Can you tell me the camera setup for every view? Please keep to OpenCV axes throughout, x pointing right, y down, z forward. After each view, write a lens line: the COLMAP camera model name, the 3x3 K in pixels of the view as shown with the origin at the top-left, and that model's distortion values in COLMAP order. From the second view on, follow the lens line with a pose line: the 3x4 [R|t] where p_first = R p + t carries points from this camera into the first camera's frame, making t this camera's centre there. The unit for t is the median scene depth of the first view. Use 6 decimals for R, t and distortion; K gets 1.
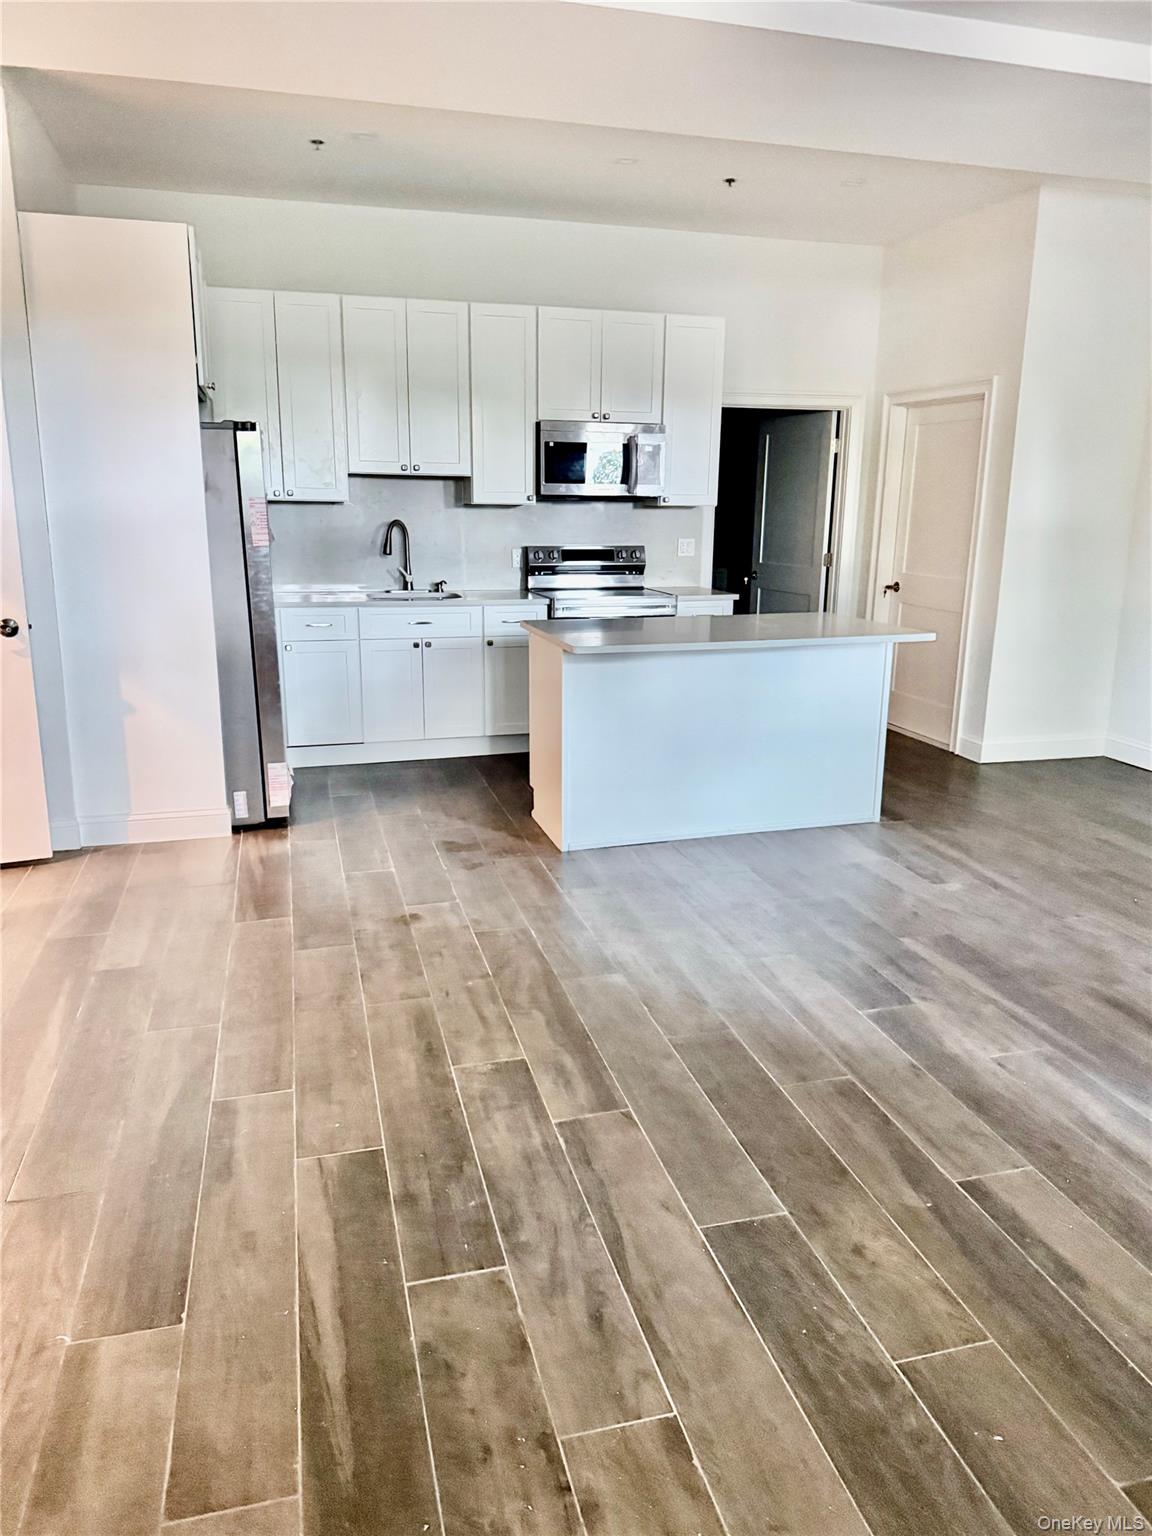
lens RADIAL K [[1082.2, 0, 576.0], [0, 1082.2, 768.0], [0, 0, 1]] dist [0.044285, -0.002287]
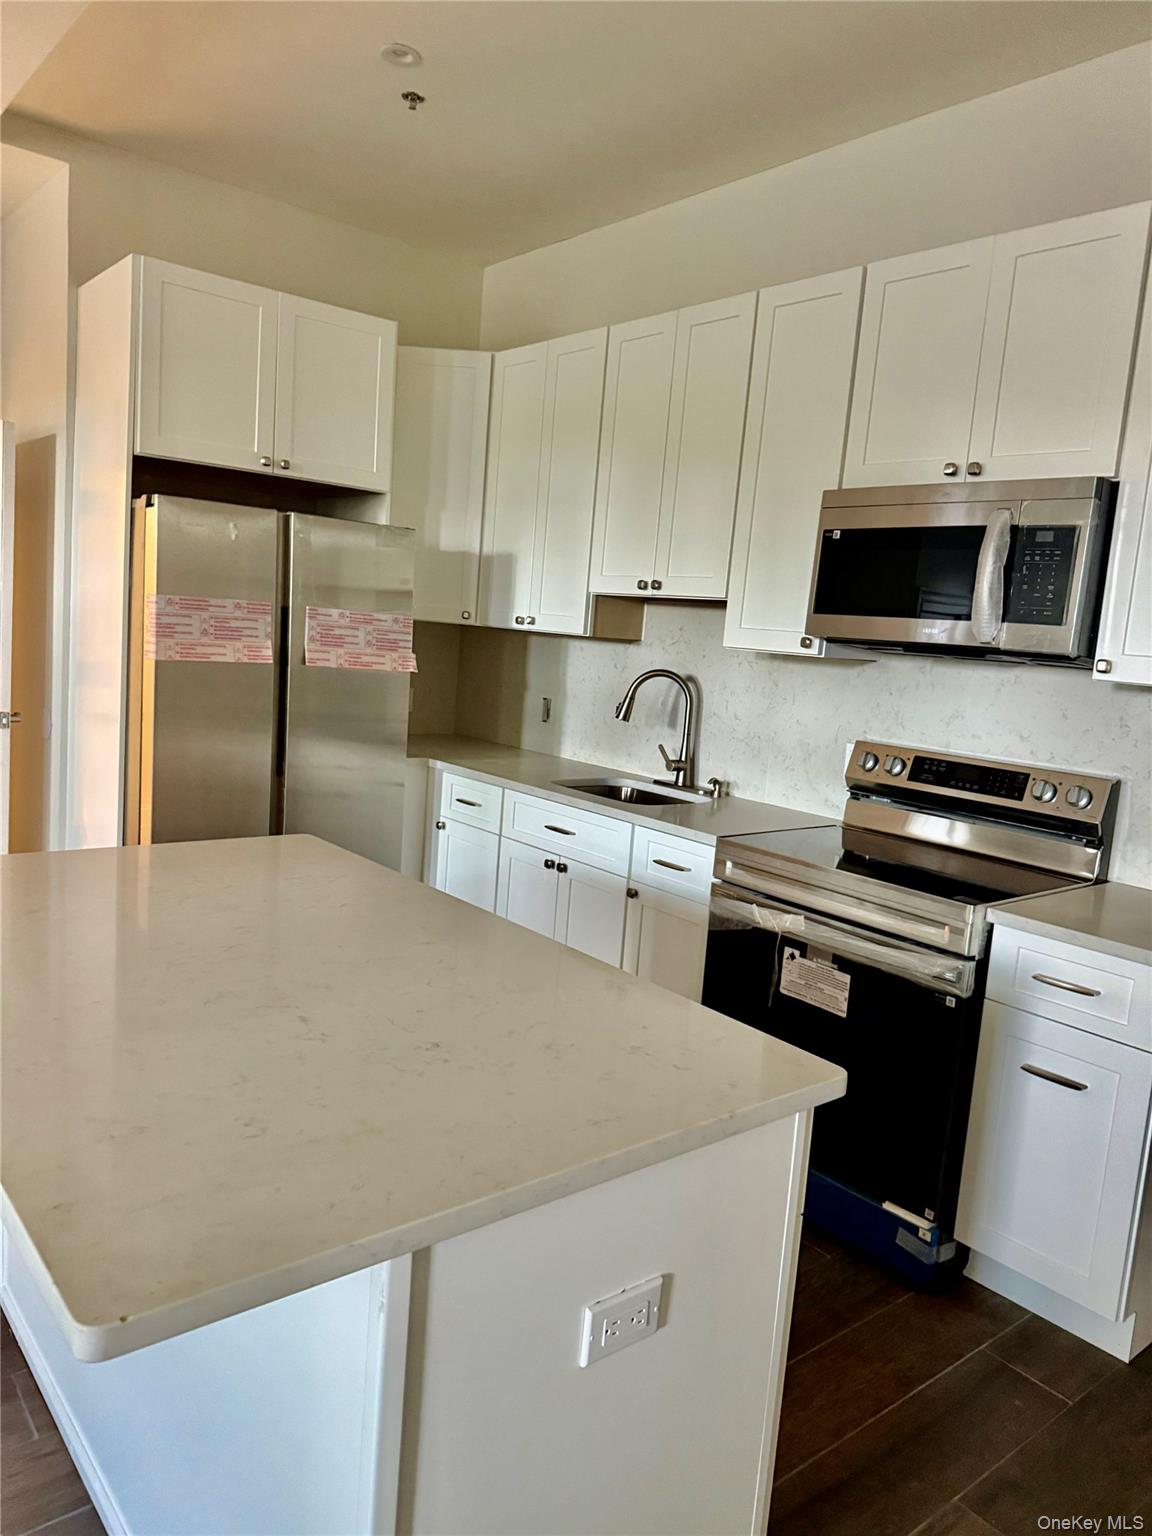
lens RADIAL K [[1086.5, 0, 576.0], [0, 1086.5, 768.0], [0, 0, 1]] dist [0.095729, -0.120292]
pose [[0.409478, 0.142667, -0.901096, 0.470094], [-0.293191, 0.955882, 0.018108, -0.214275], [0.863925, 0.256778, 0.433242, 0.880563]]
